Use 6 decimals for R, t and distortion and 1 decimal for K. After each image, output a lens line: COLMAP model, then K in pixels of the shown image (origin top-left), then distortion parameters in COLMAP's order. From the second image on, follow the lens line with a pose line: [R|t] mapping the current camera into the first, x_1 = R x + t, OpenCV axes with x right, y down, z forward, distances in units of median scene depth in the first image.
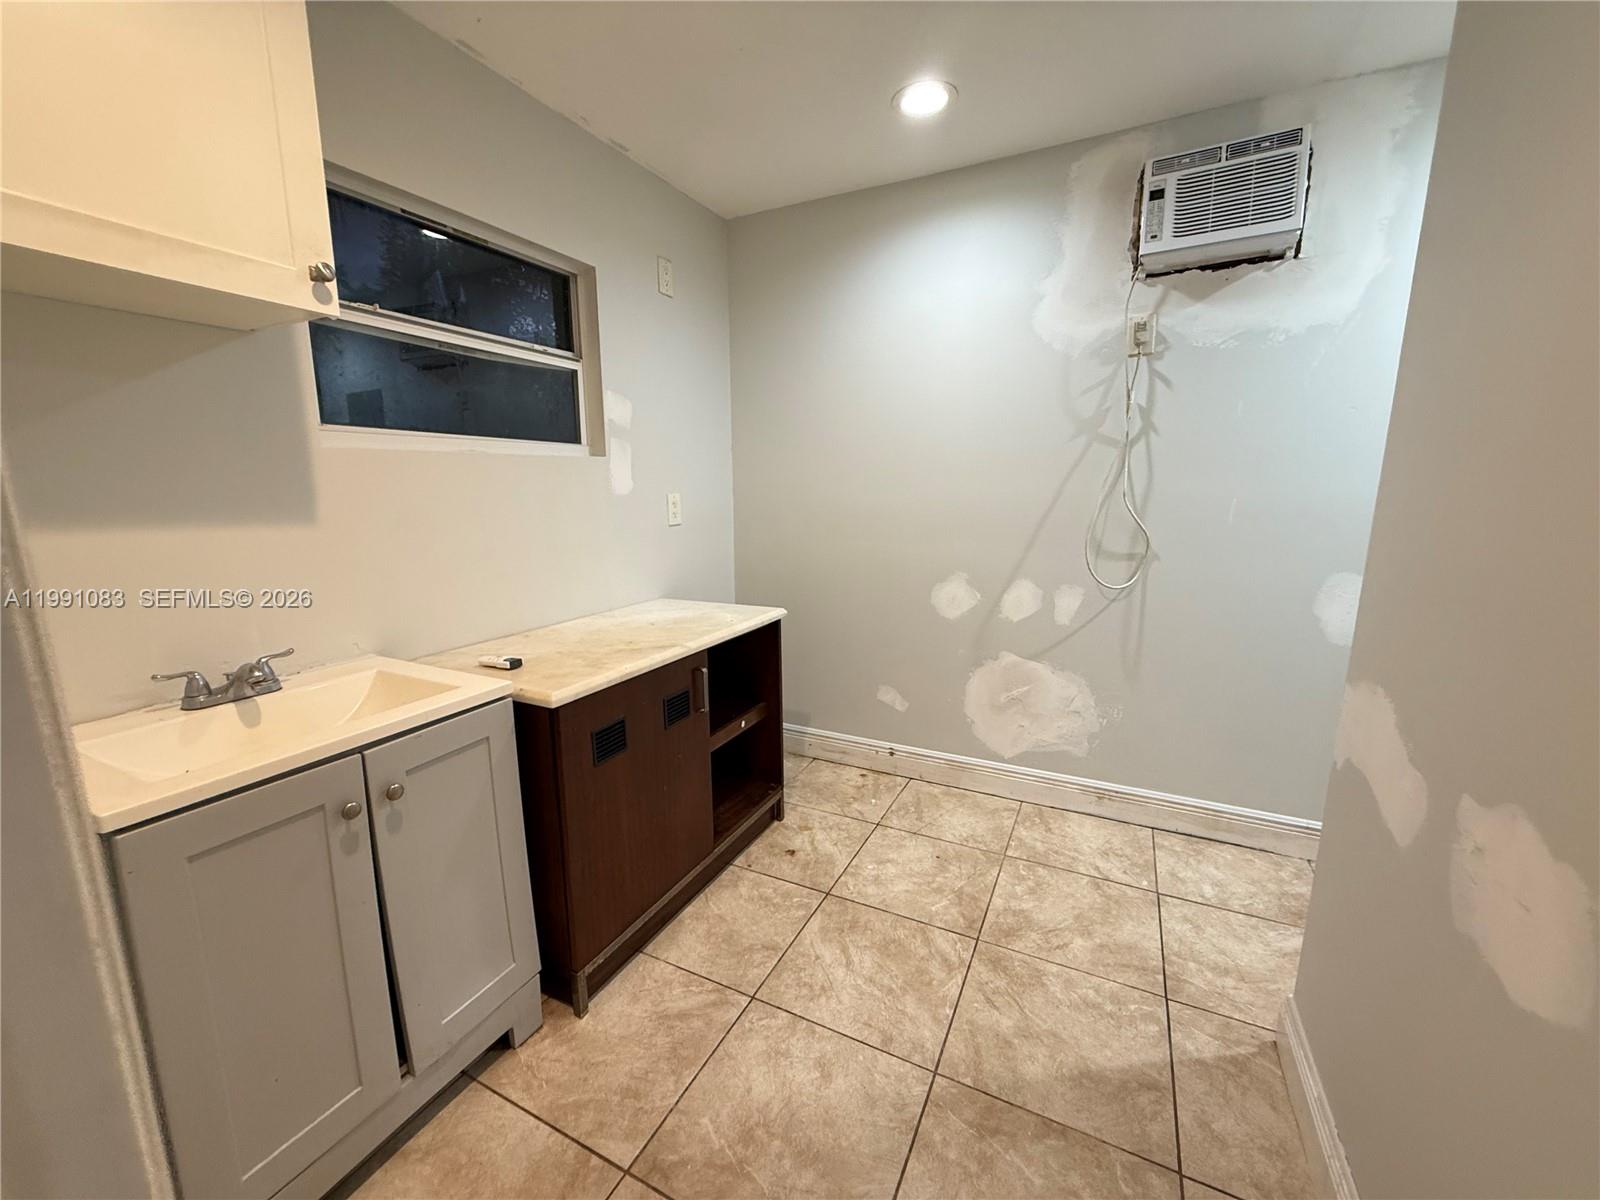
lens RADIAL K [[635.5, 0, 794.4], [0, 635.5, 600.5], [0, 0, 1]] dist [0.000717, -0.000124]
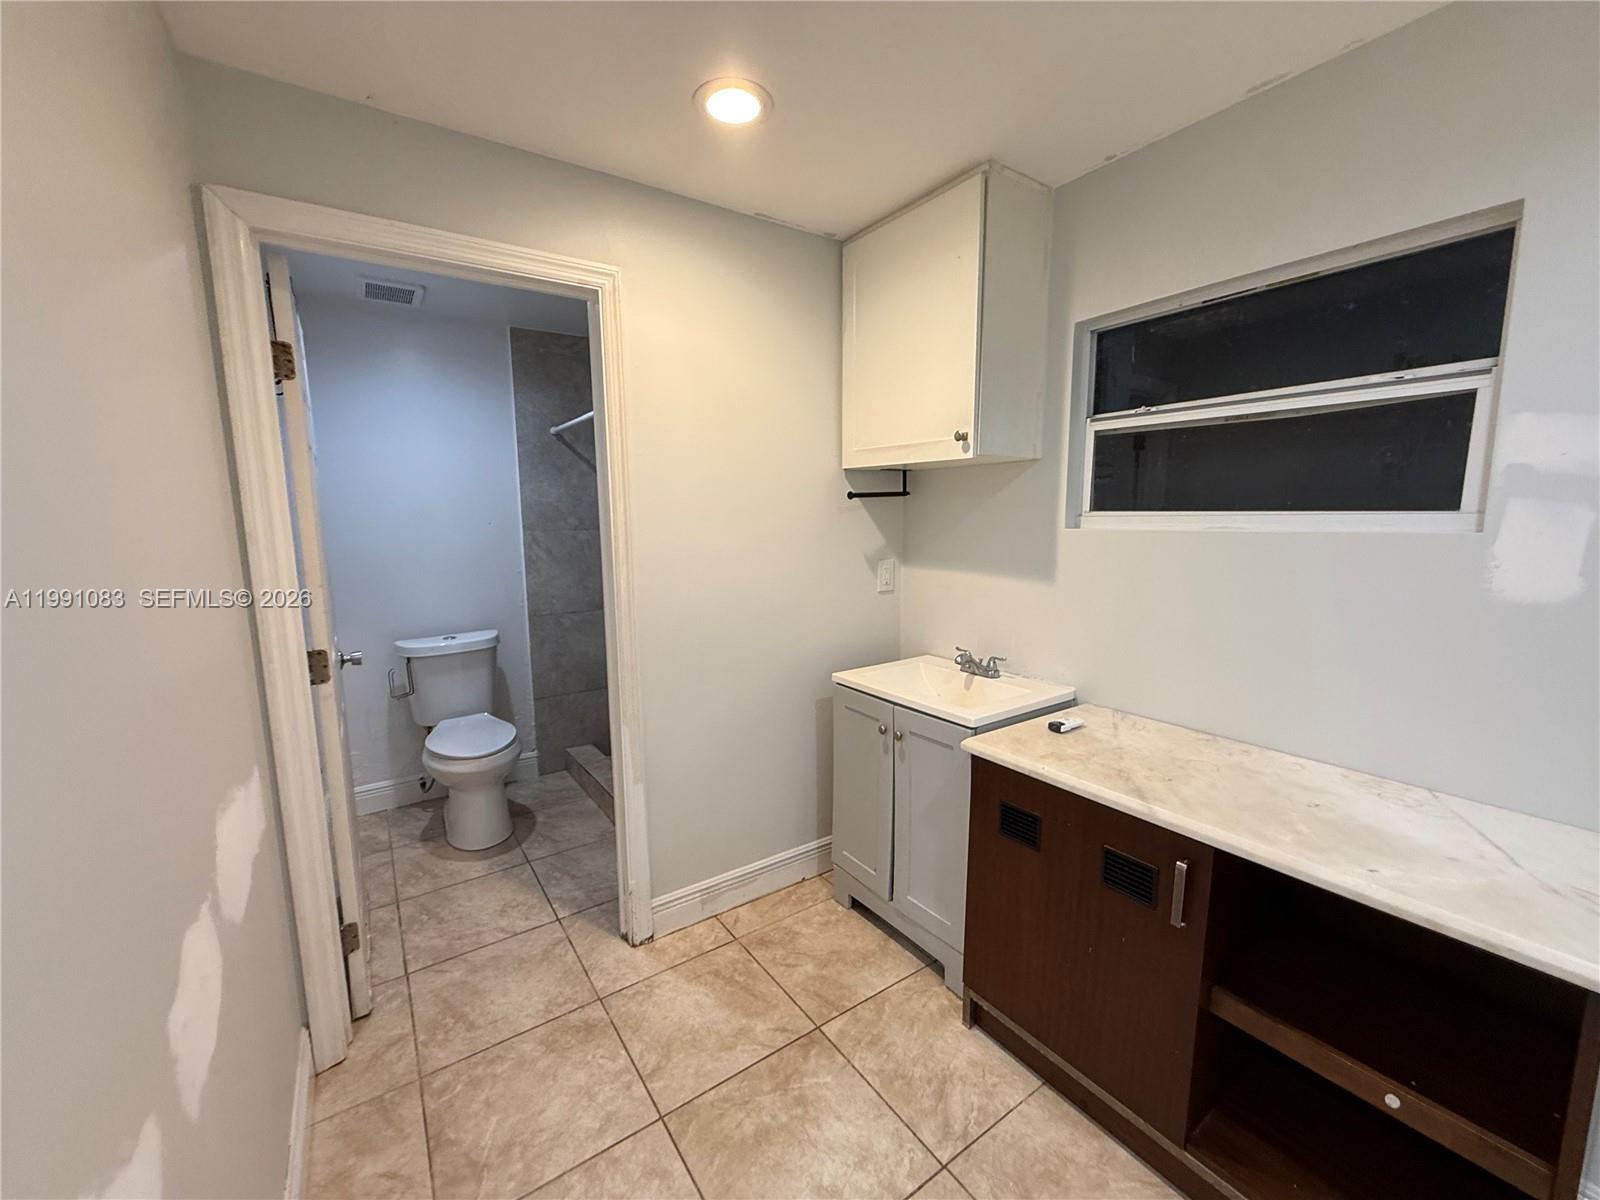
lens RADIAL K [[635.5, 0, 796.1], [0, 635.5, 601.0], [0, 0, 1]] dist [0.000717, -0.000124]
pose [[-0.475604, 0.128638, -0.870203, 0.782073], [-0.146601, 0.963824, 0.222601, -0.323179], [0.867358, 0.233443, -0.439540, 1.165999]]
